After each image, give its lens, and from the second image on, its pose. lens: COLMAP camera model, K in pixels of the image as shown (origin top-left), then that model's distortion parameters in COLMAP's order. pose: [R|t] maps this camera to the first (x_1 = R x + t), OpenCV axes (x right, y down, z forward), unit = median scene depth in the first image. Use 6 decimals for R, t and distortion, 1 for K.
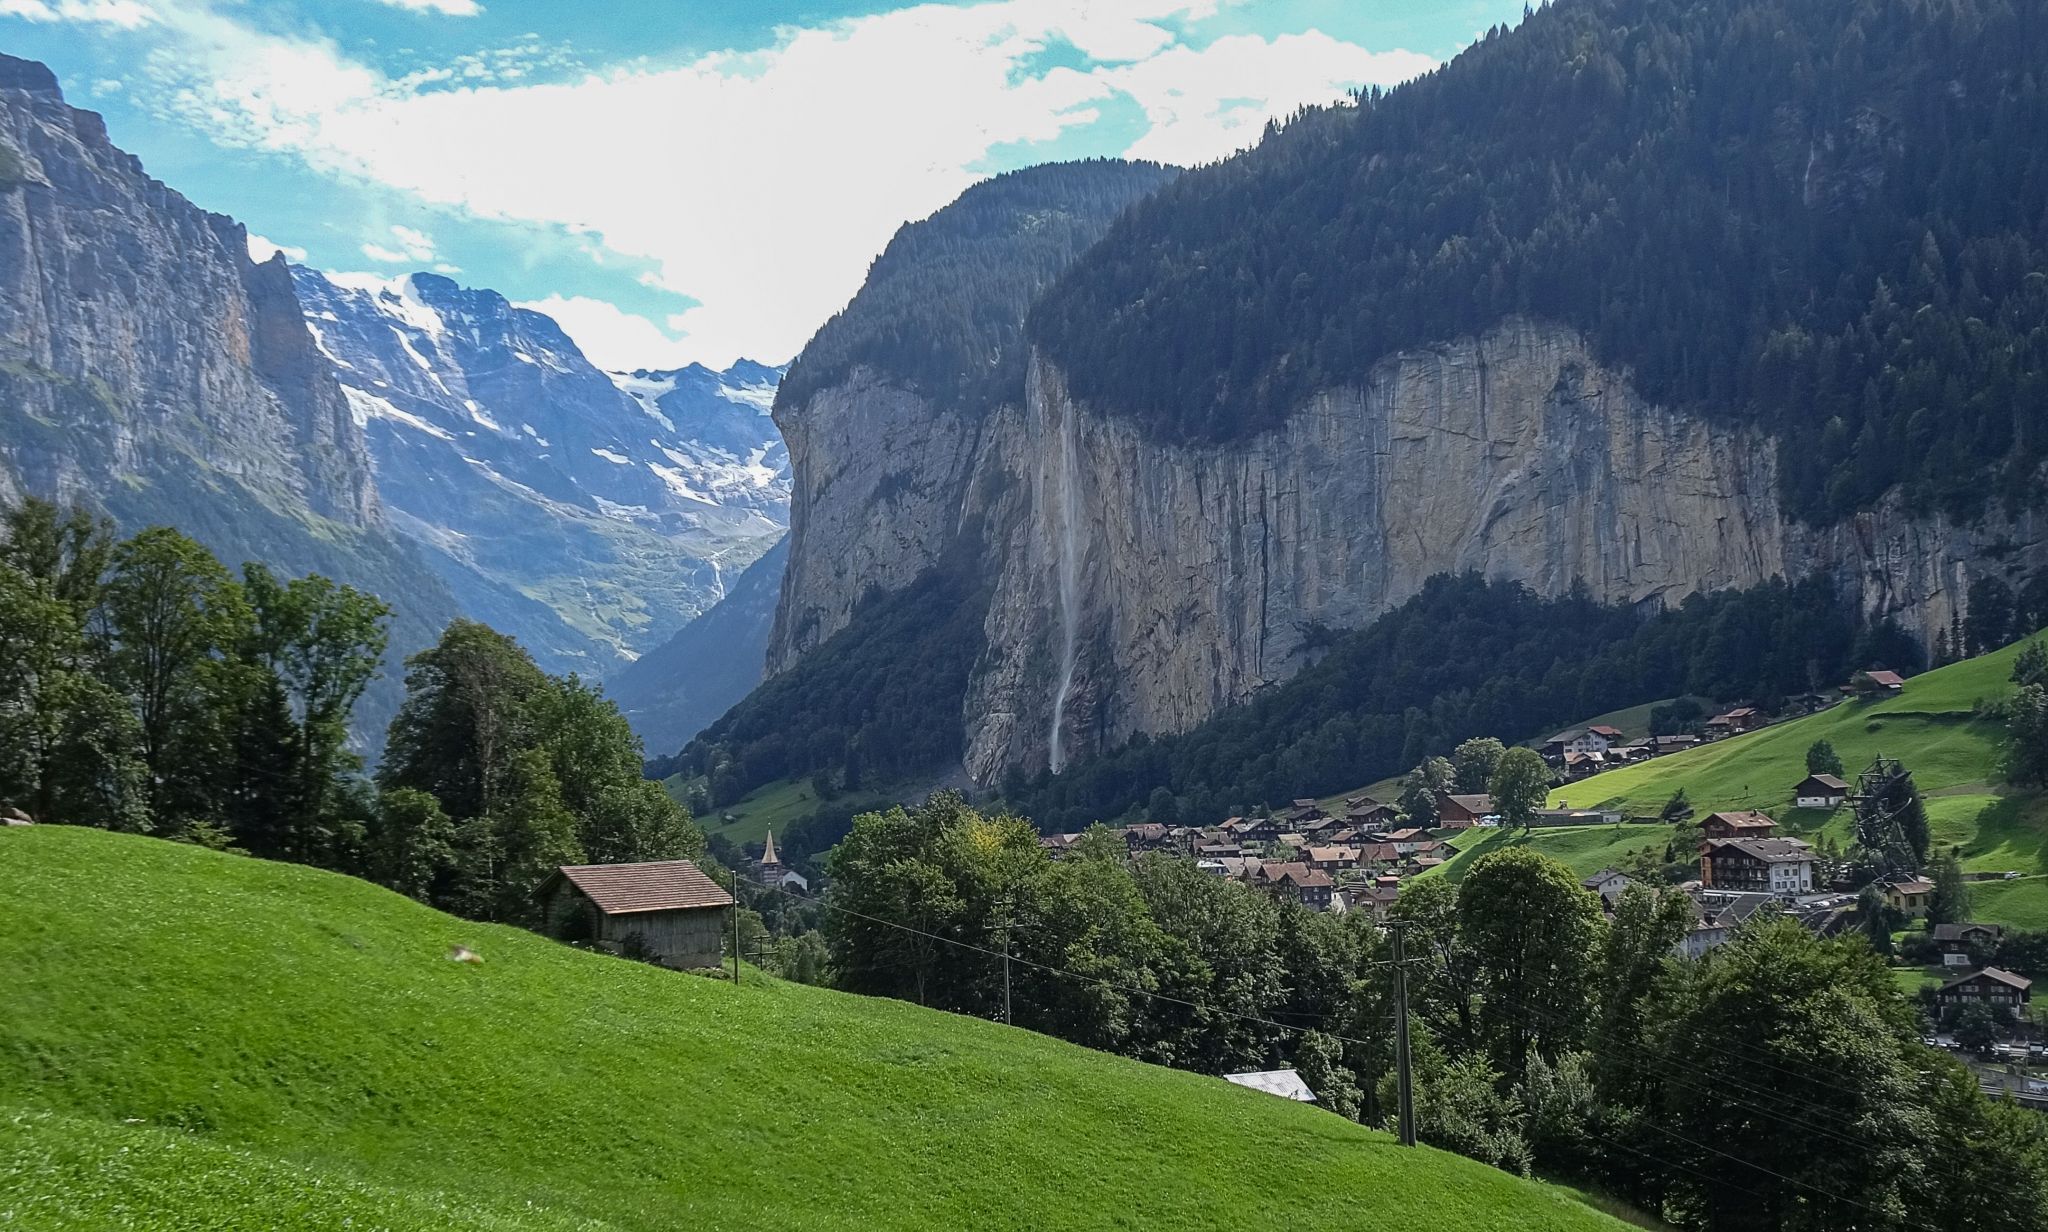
lens RADIAL K [[2330.5, 0, 1172.6], [0, 2330.5, 643.5], [0, 0, 1]] dist [0.096725, -0.022969]
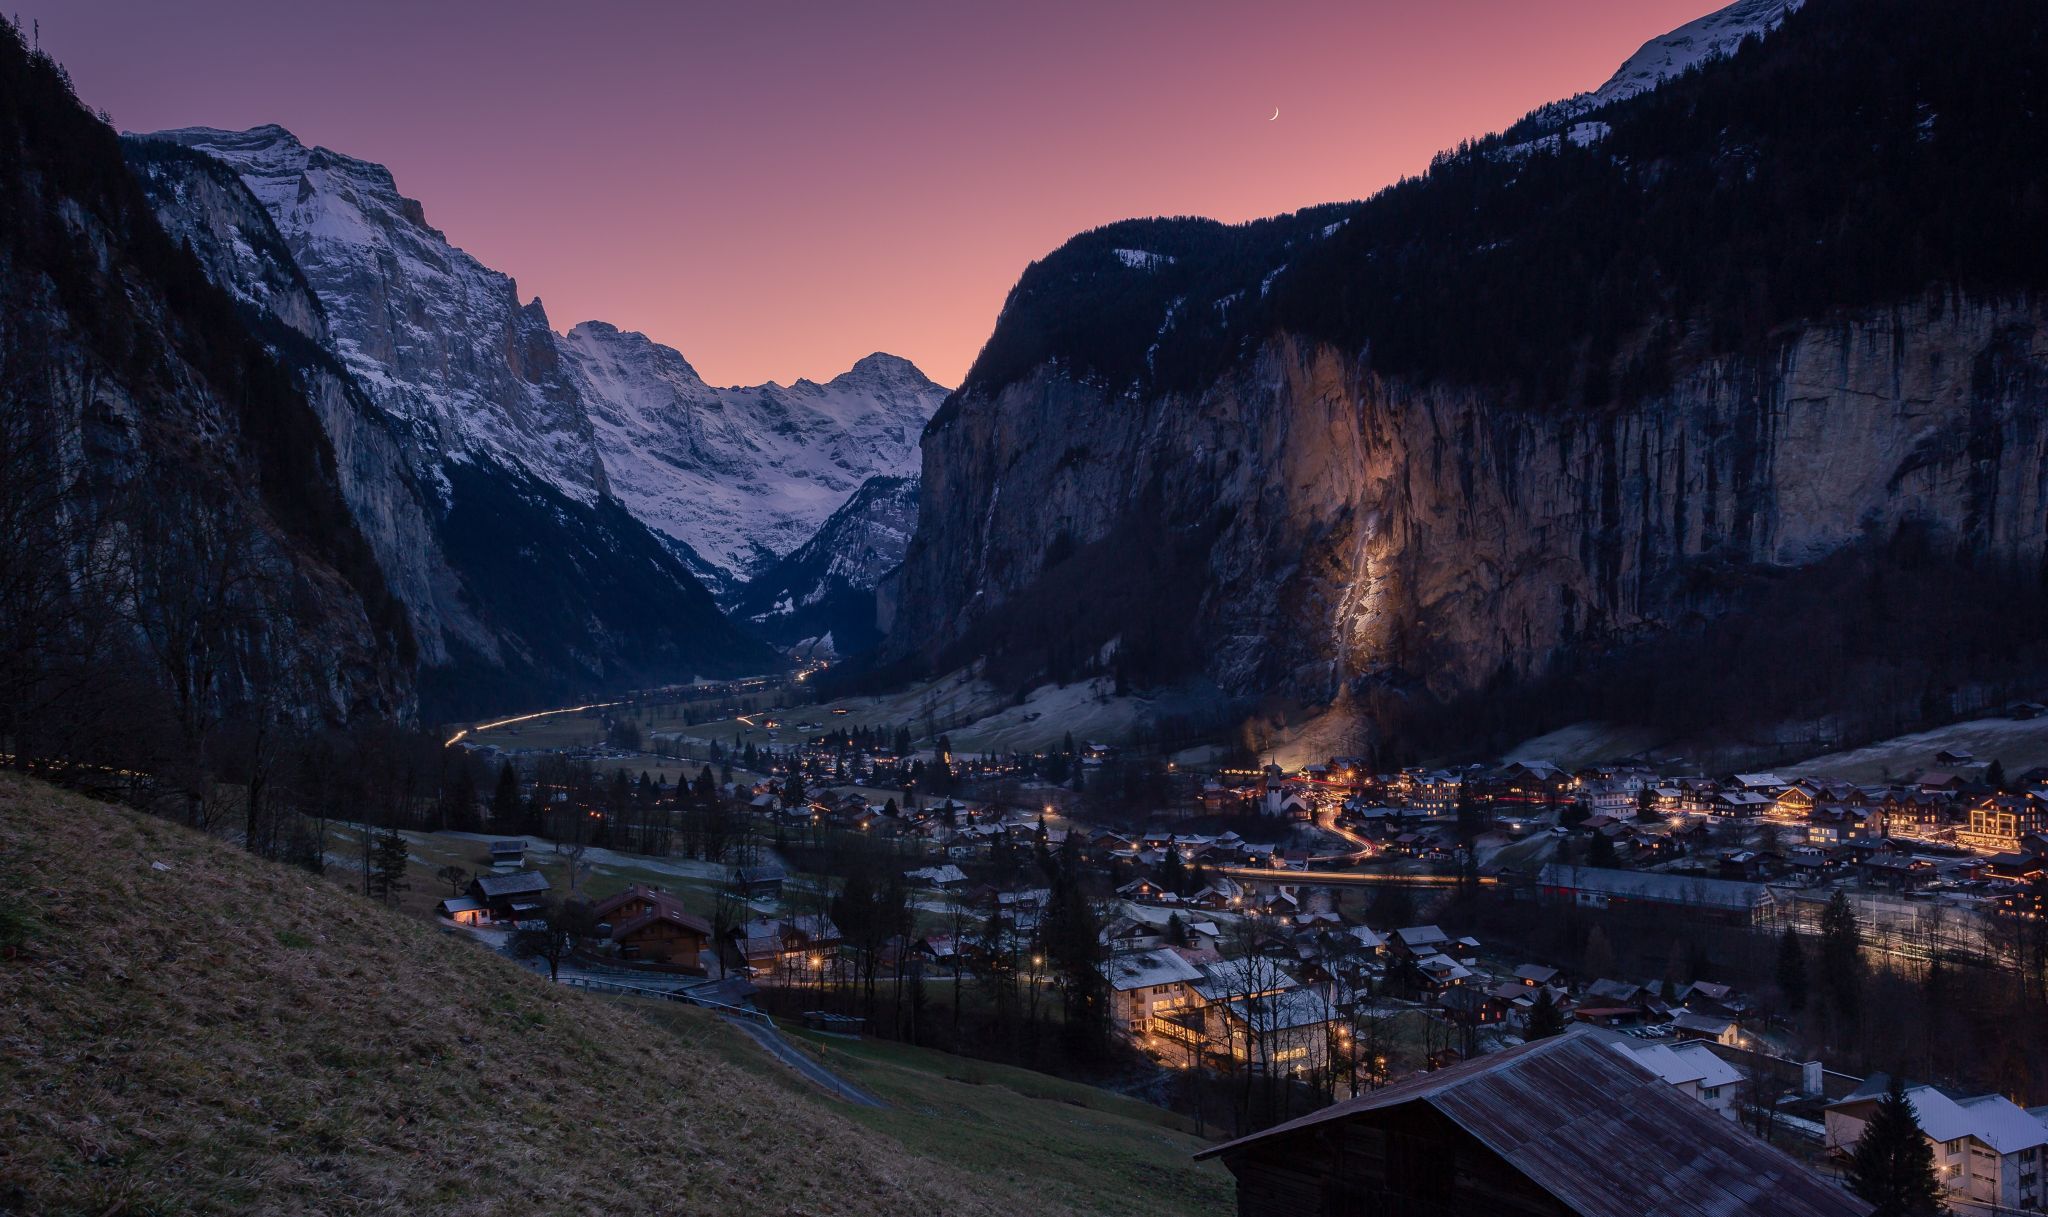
lens RADIAL K [[1505.9, 0, 993.5], [0, 1505.9, 696.0], [0, 0, 1]] dist [0.068934, -0.072524]
pose [[0.999219, 0.007906, -0.038708, -0.232424], [-0.004649, 0.996494, 0.083538, -0.006381], [0.039233, -0.083293, 0.995753, 0.238257]]
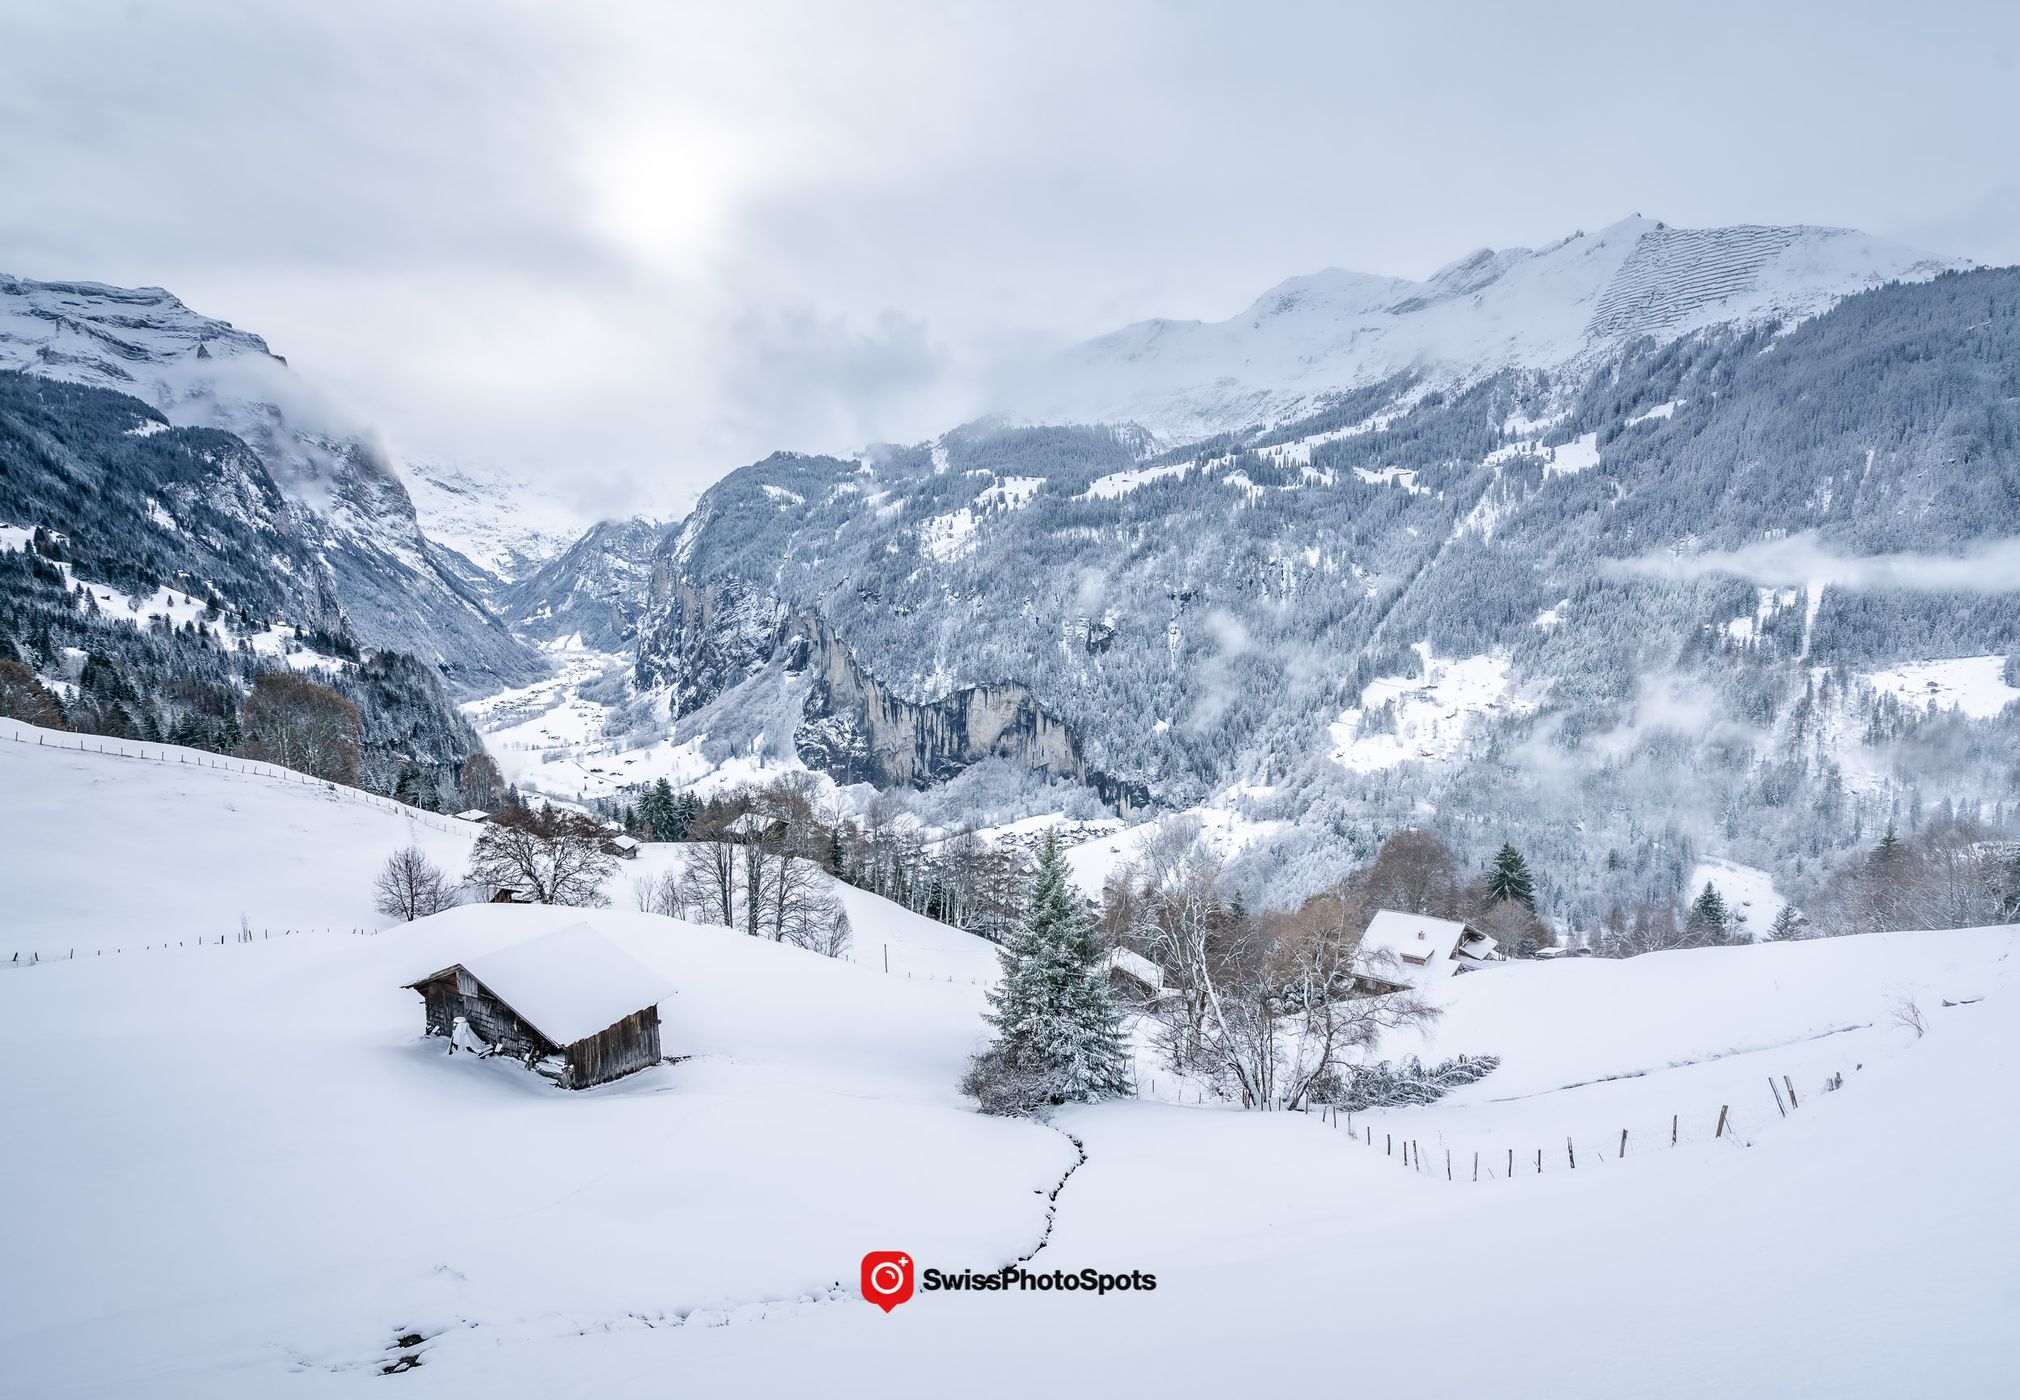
lens RADIAL K [[1075.1, 0, 1042.6], [0, 1075.1, 741.3], [0, 0, 1]] dist [-0.063685, 0.032374]
pose [[0.960356, -0.010344, 0.278583, -0.232593], [-0.041452, 0.982904, 0.179392, -0.306175], [-0.275676, -0.183829, 0.943509, -0.505156]]
